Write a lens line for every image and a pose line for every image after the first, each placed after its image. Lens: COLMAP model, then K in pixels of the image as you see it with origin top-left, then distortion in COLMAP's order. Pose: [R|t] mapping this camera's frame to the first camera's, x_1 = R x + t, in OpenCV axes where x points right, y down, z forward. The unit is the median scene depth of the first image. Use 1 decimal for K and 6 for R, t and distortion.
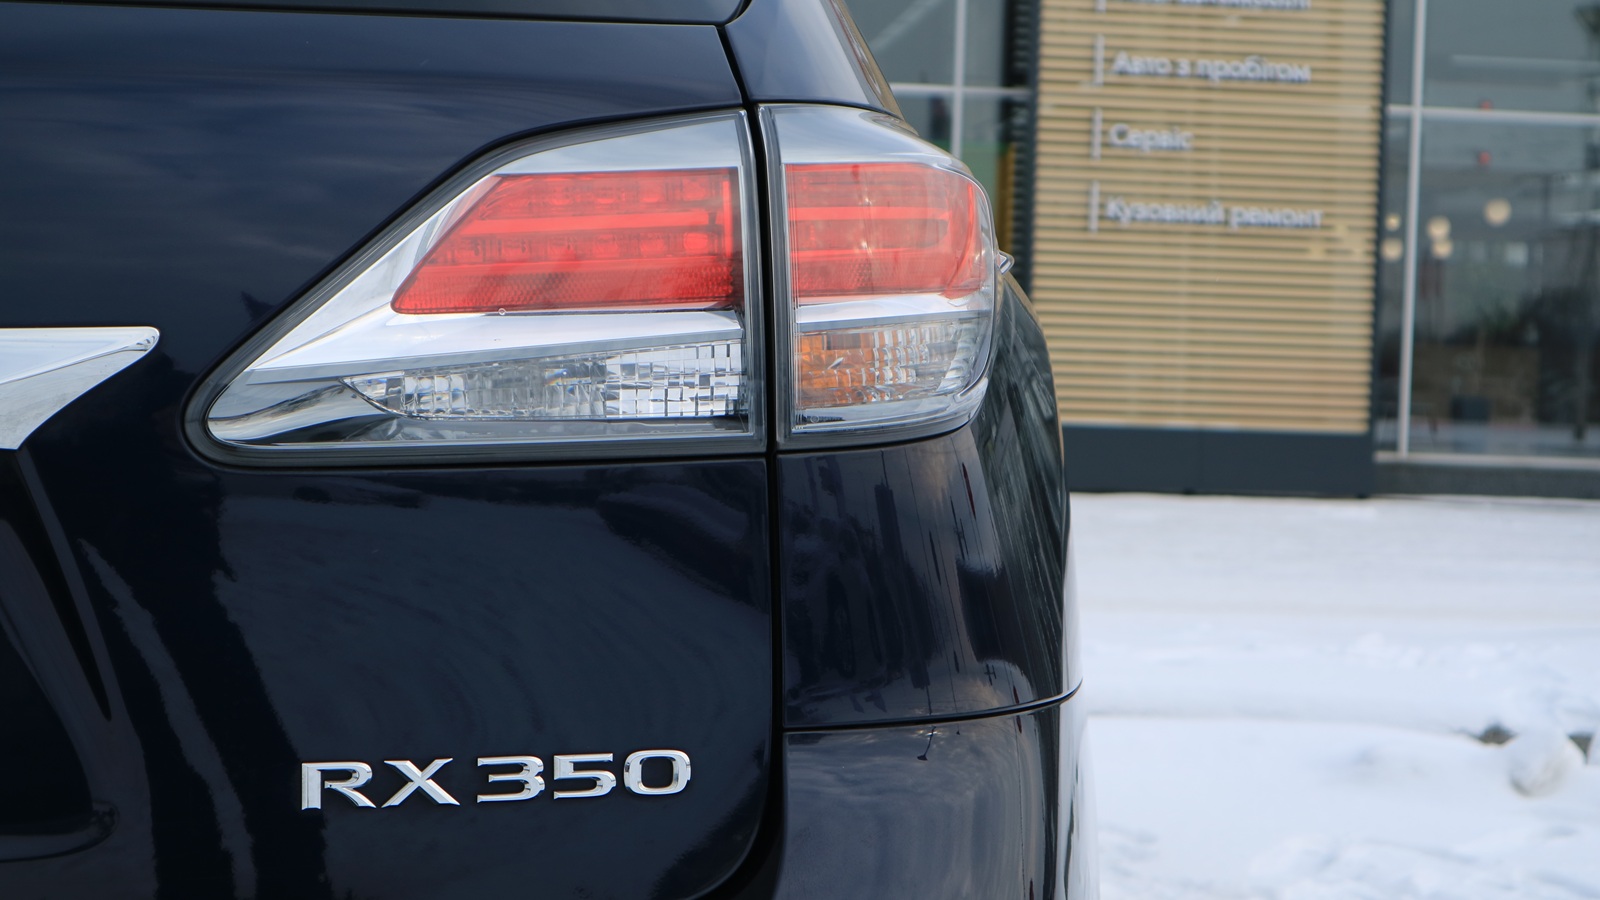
lens RADIAL K [[2777.9, 0, 800.0], [0, 2777.9, 450.0], [0, 0, 1]] dist [-0.011709, -0.025967]
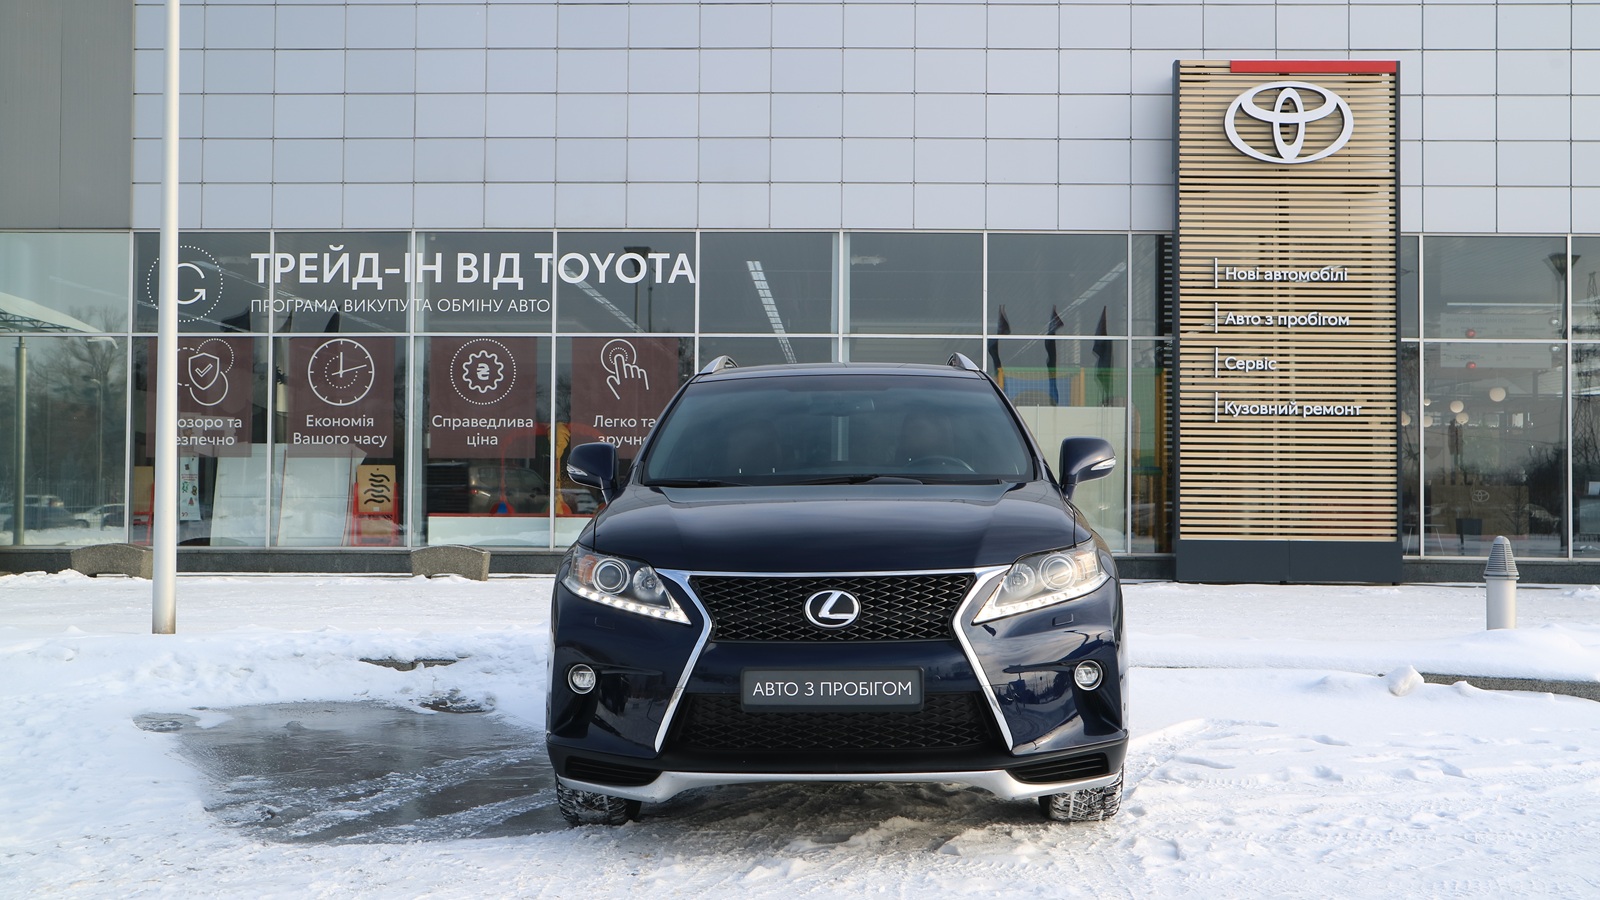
lens RADIAL K [[1861.6, 0, 800.0], [0, 1861.6, 450.0], [0, 0, 1]] dist [0.004796, 0.003959]
pose [[0.992350, -0.028104, -0.120214, -0.005462], [0.020481, 0.997728, -0.064184, 0.002343], [0.121745, 0.061231, 0.990671, -0.104475]]
